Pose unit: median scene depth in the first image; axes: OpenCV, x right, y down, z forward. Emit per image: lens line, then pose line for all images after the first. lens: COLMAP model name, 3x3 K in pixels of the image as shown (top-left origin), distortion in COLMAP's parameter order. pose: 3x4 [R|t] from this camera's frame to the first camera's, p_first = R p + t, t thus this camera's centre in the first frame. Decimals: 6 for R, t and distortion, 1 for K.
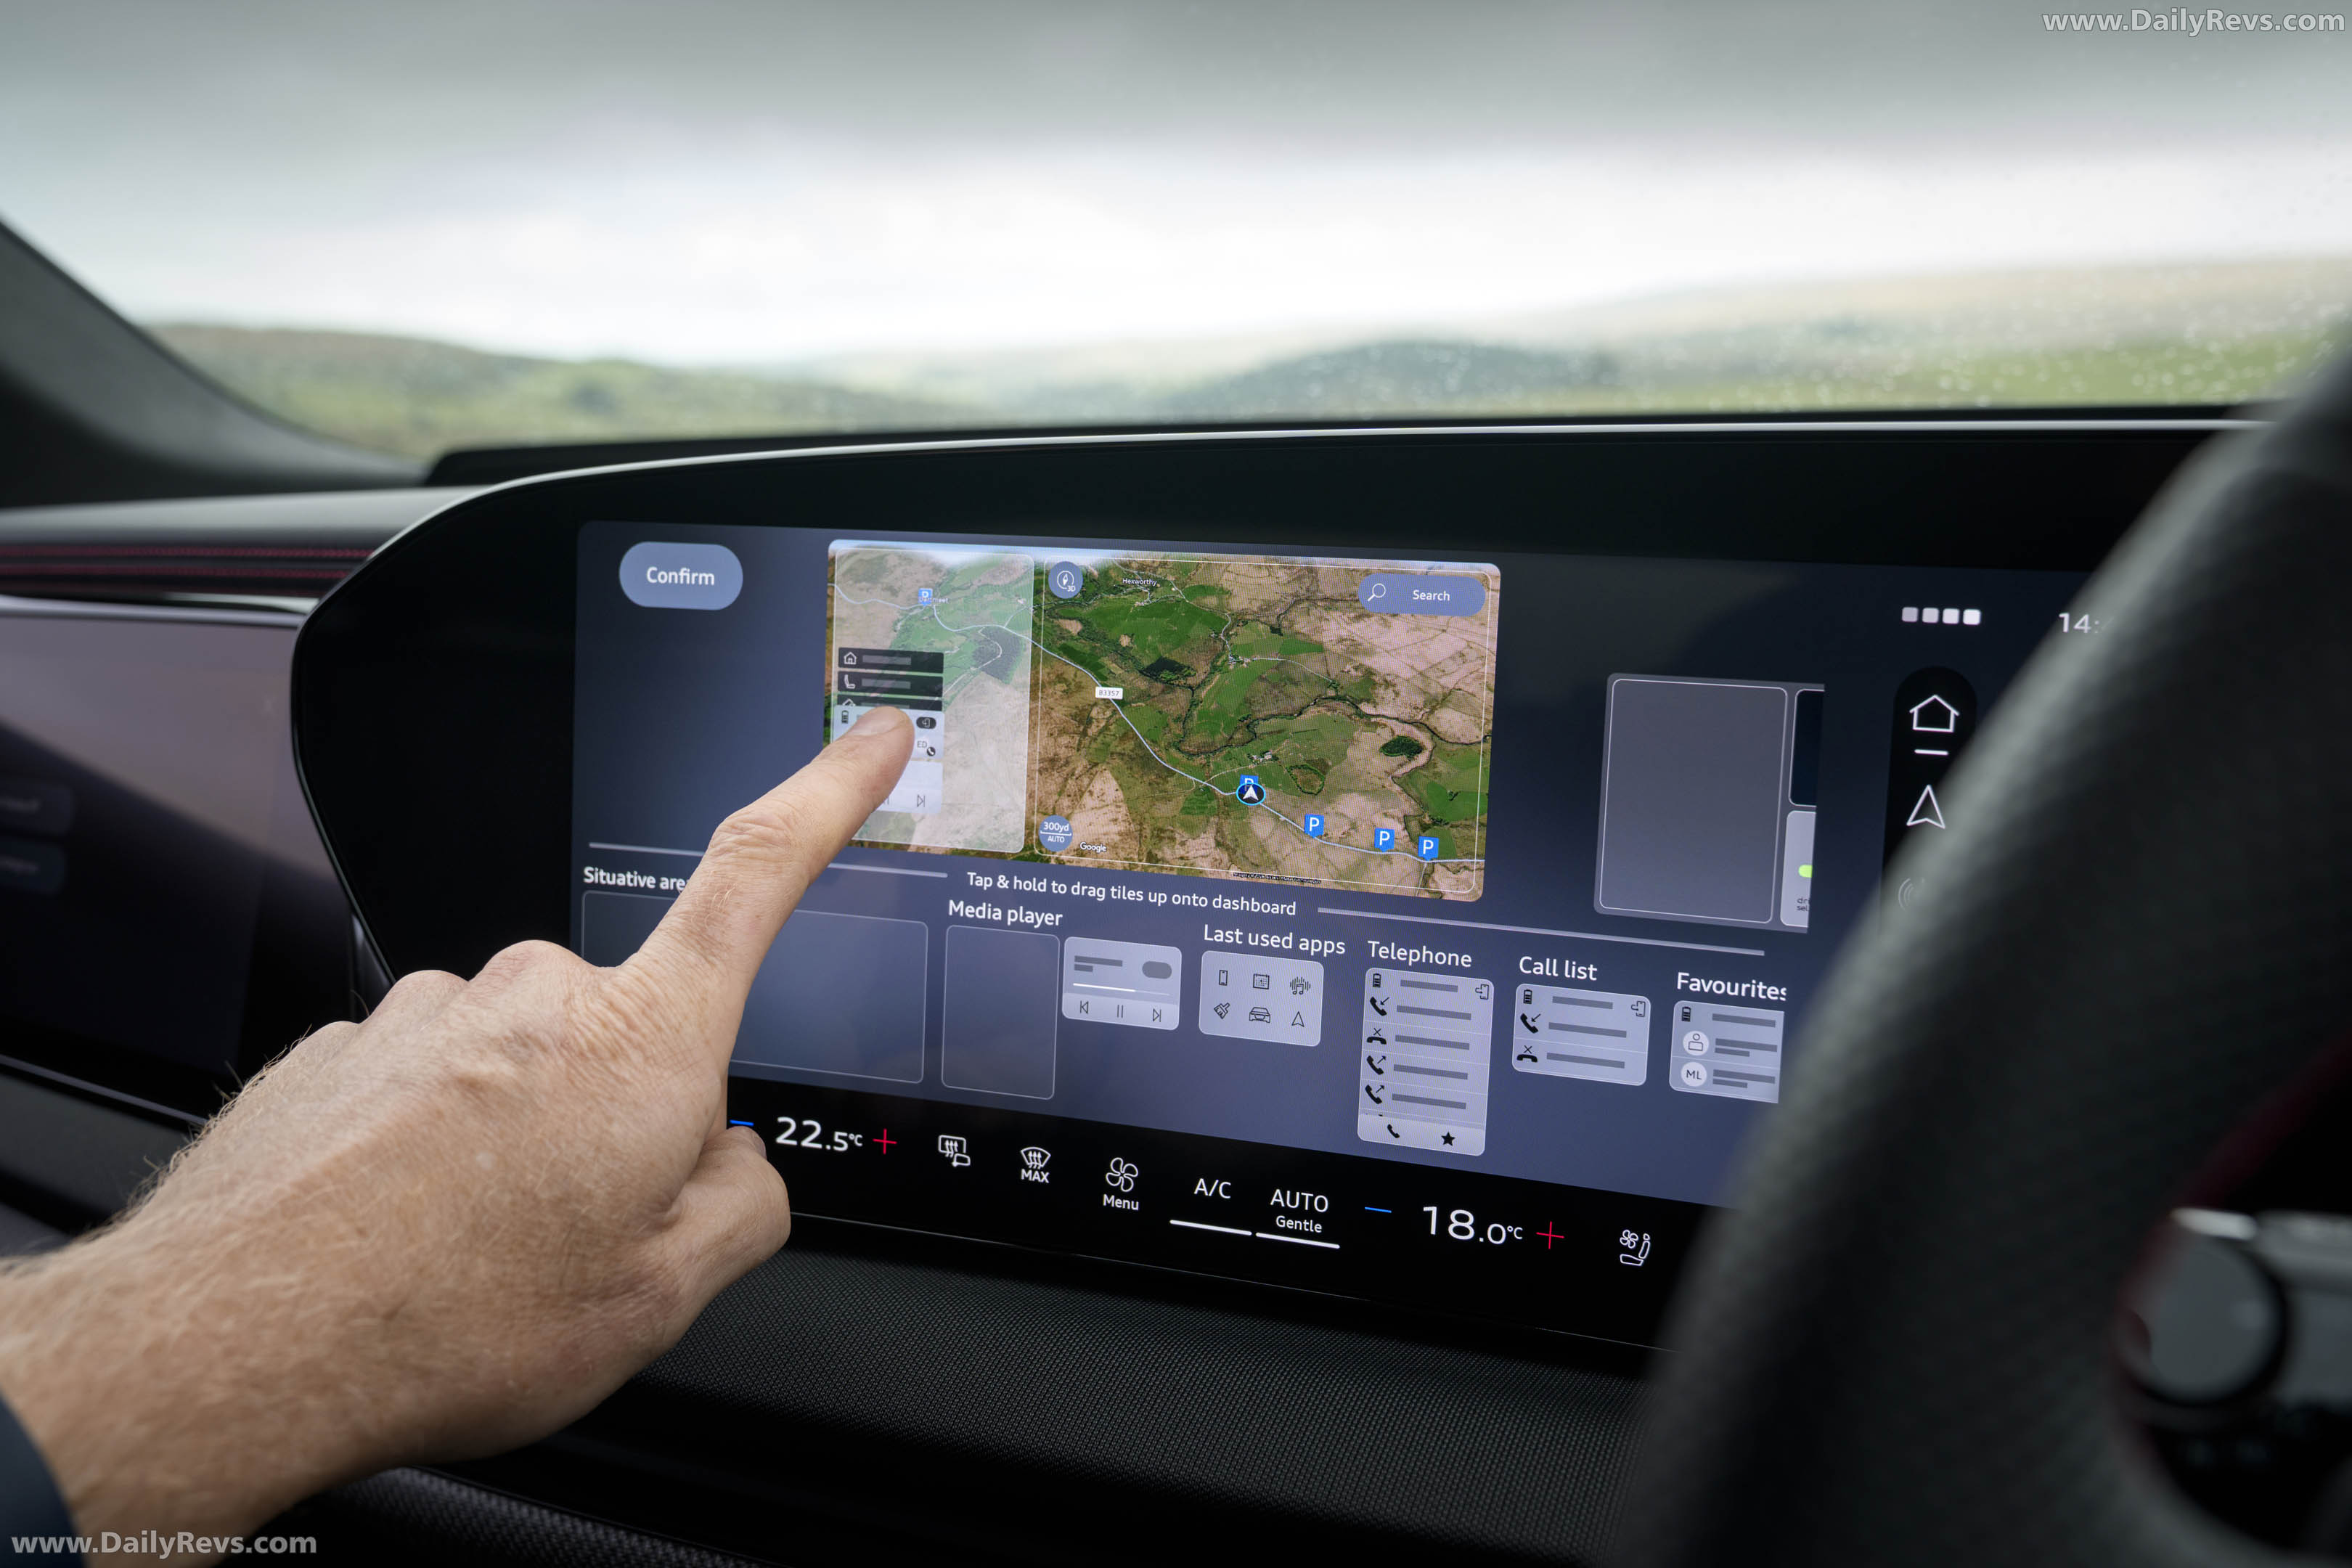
lens RADIAL K [[2149.6, 0, 1191.7], [0, 2149.6, 794.8], [0, 0, 1]] dist [-0.013611, 0.000000]
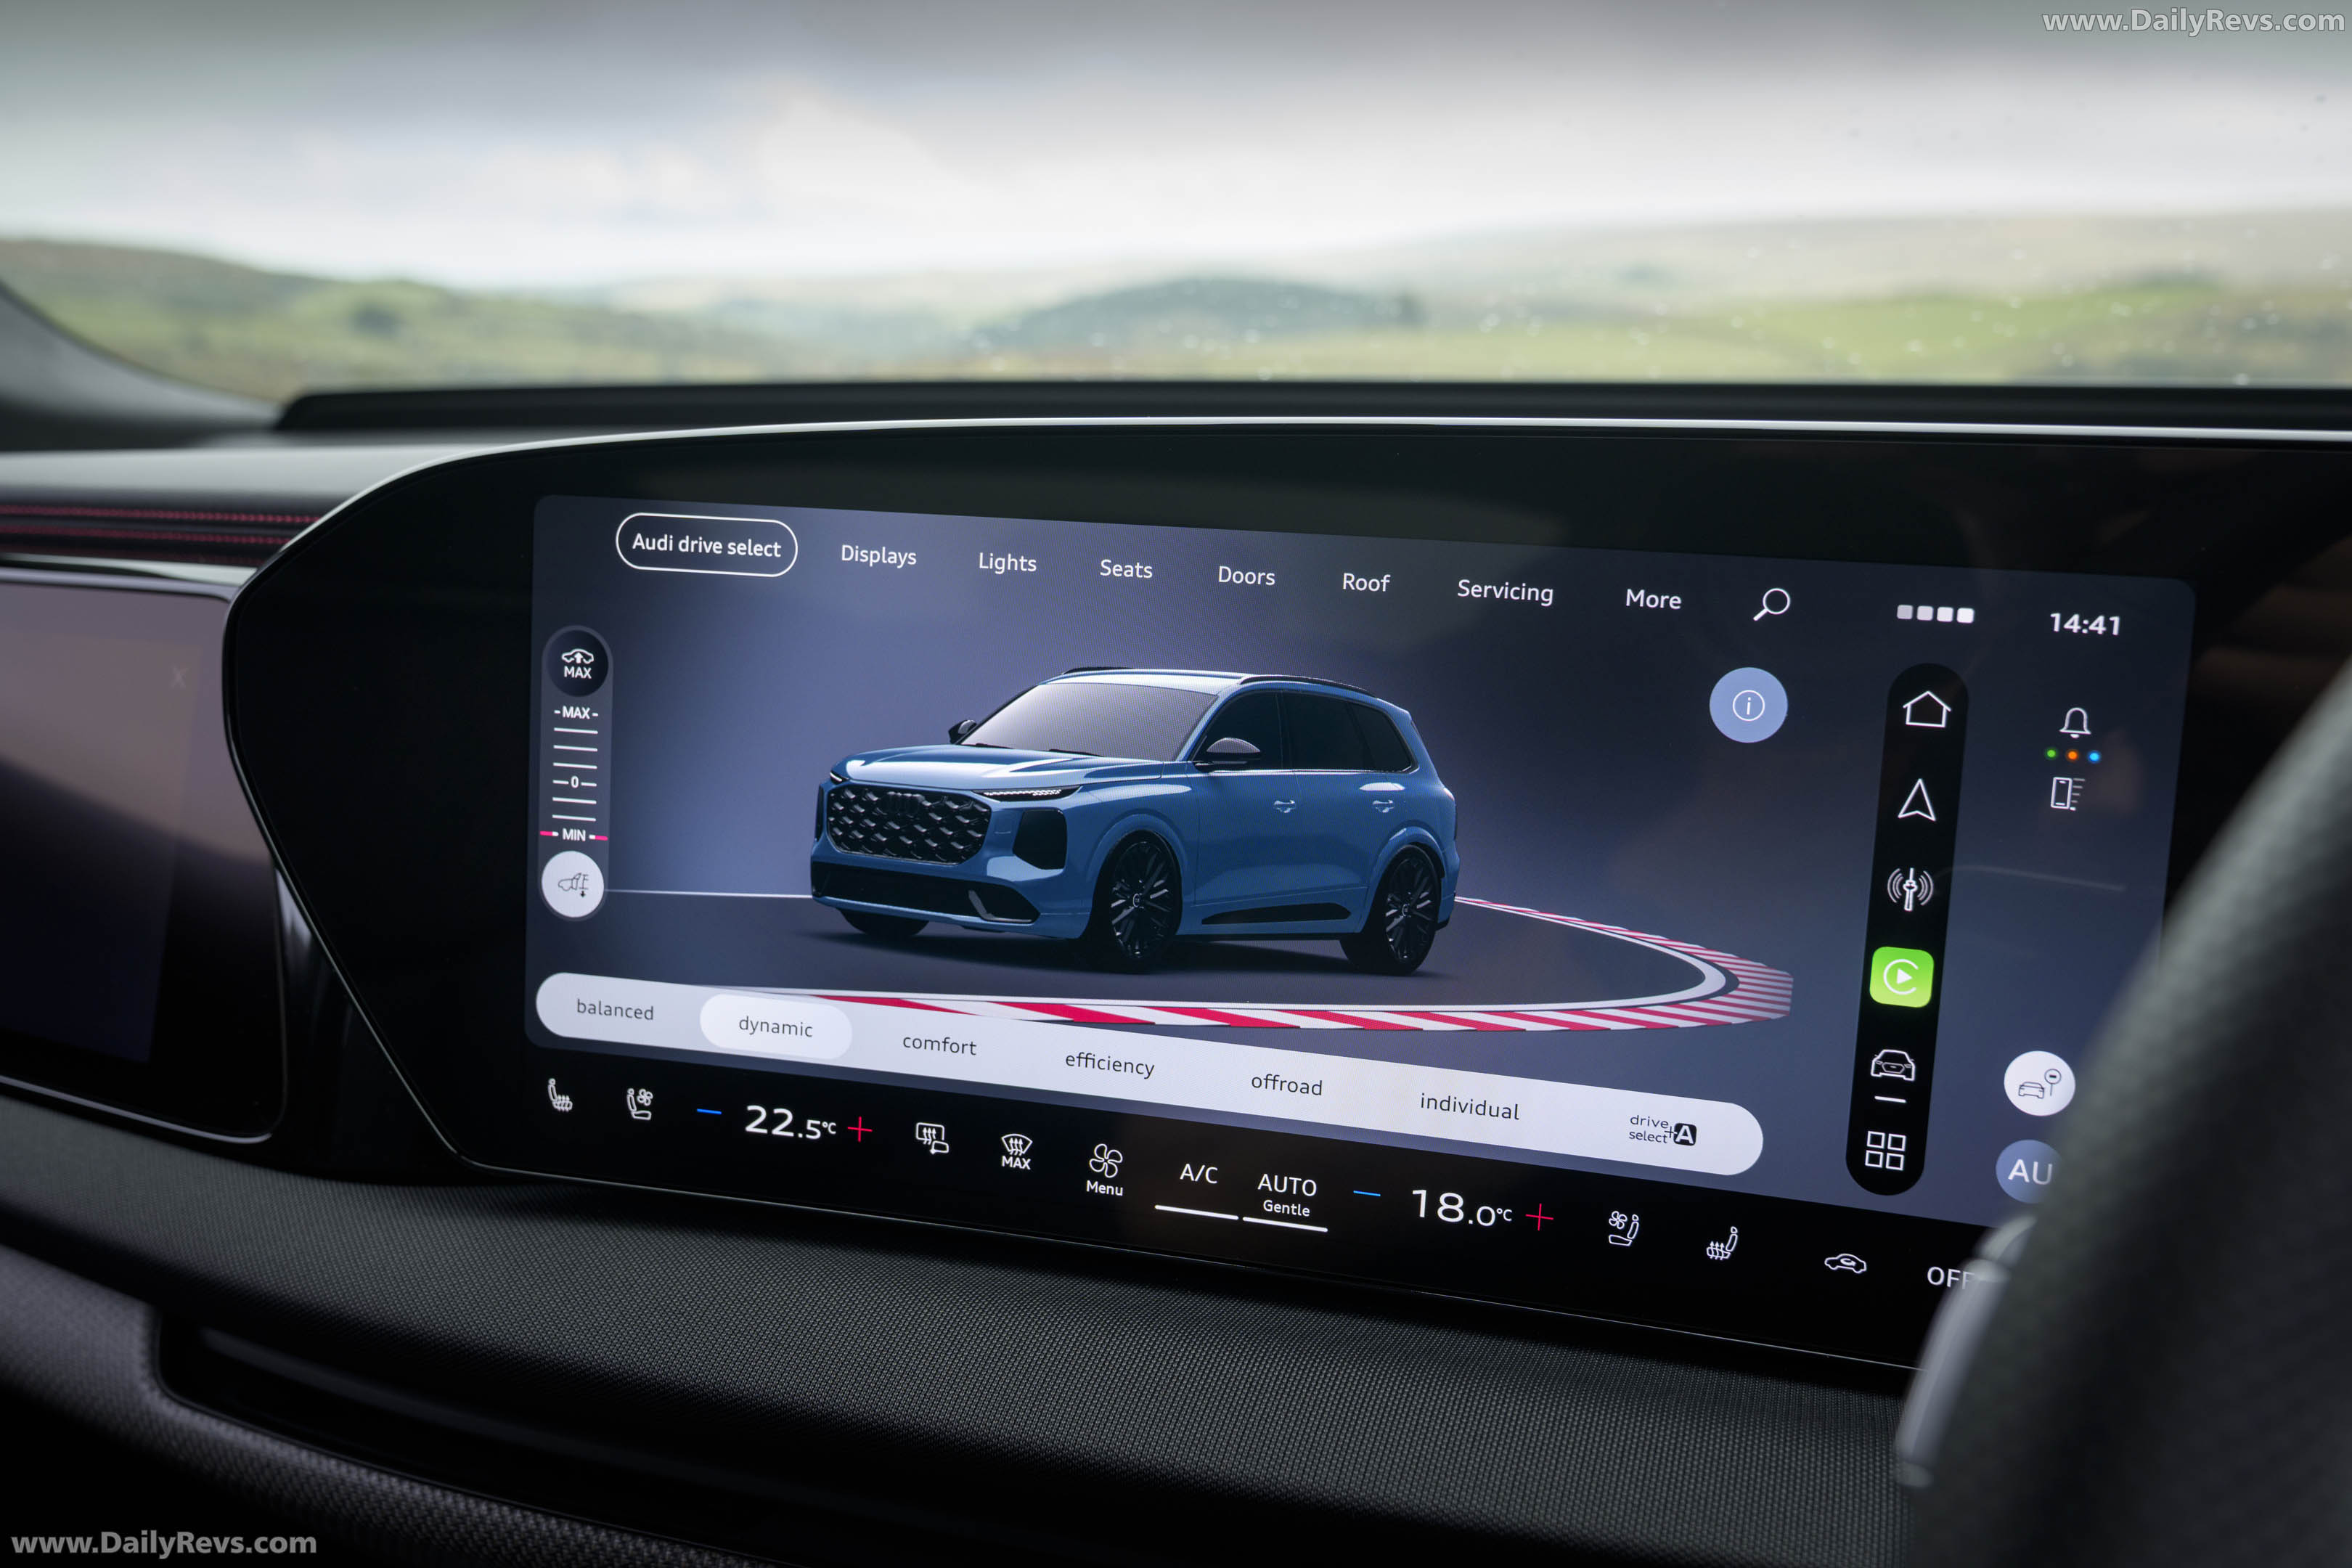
lens RADIAL K [[2149.6, 0, 1179.5], [0, 2149.6, 792.1], [0, 0, 1]] dist [-0.013611, 0.000000]
pose [[0.996266, -0.000990, 0.086329, -0.084653], [-0.001533, 0.999574, 0.029158, -0.023722], [-0.086321, -0.029182, 0.995840, 0.007302]]
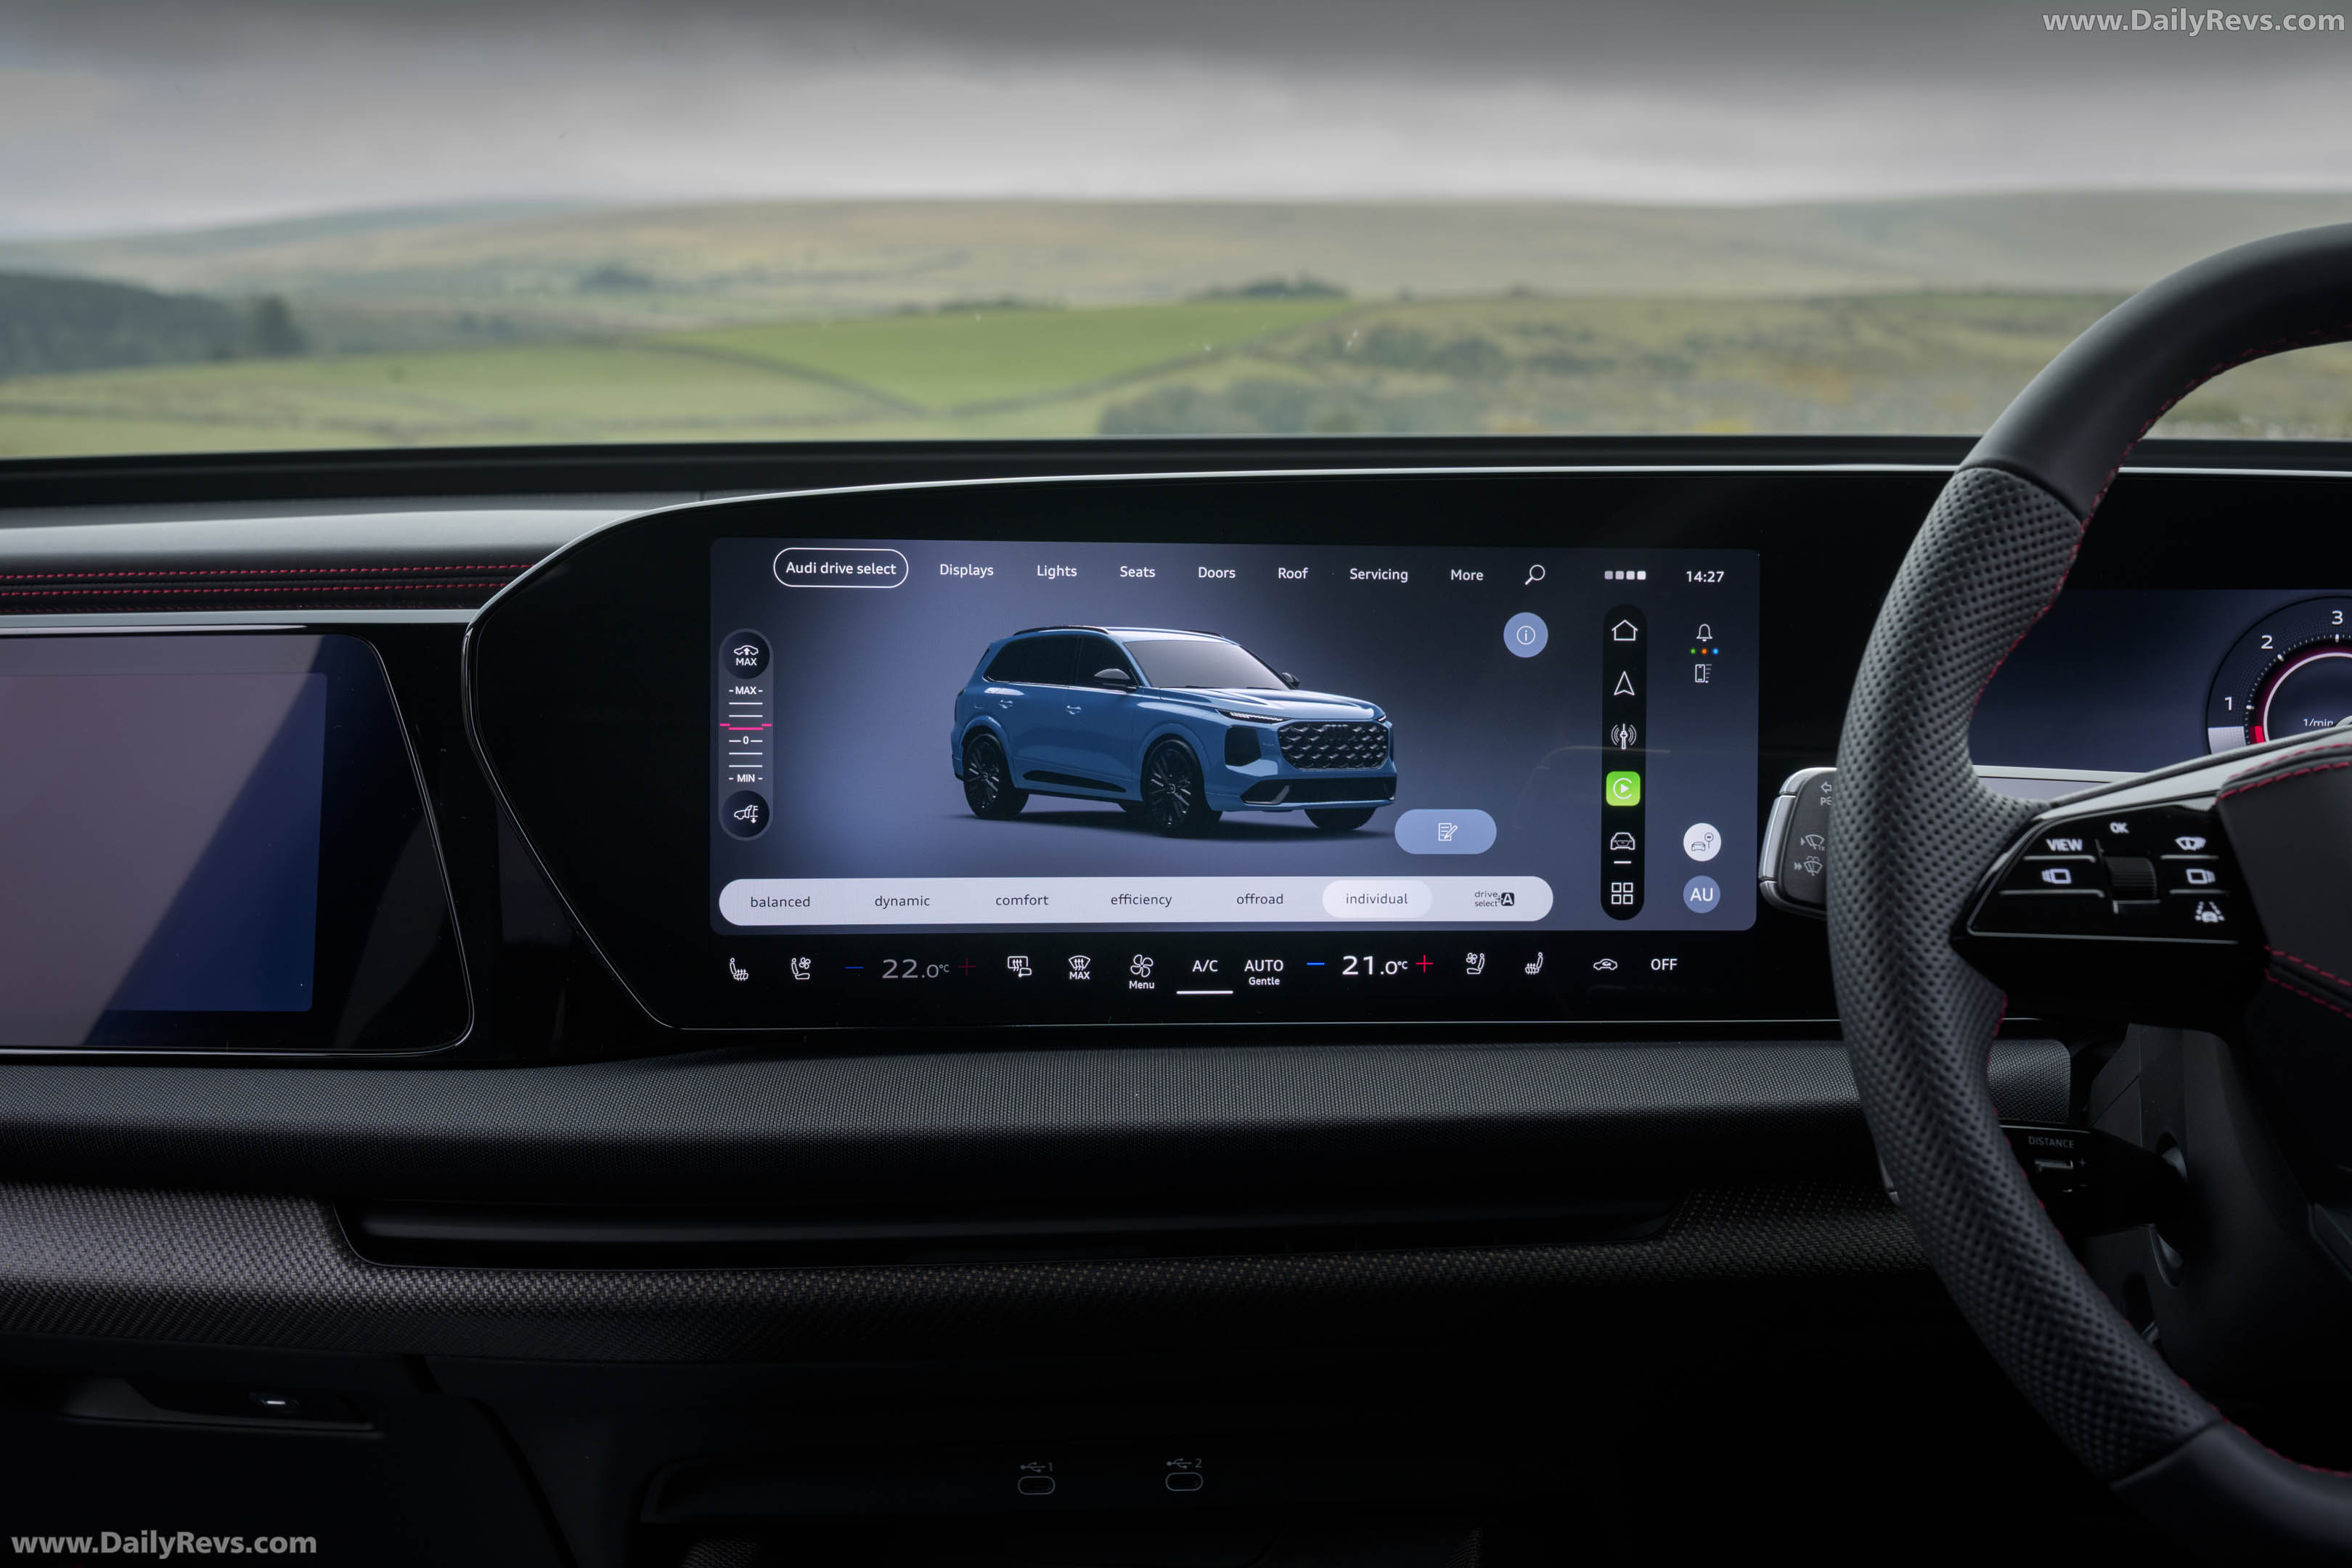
lens RADIAL K [[2917.6, 0, 1167.8], [0, 2917.6, 774.0], [0, 0, 1]] dist [-0.004174, 0.000000]
pose [[0.887056, -0.055521, 0.458311, -0.941779], [0.074863, 0.996902, -0.024130, 0.094280], [-0.455551, 0.055716, 0.888464, -0.821628]]
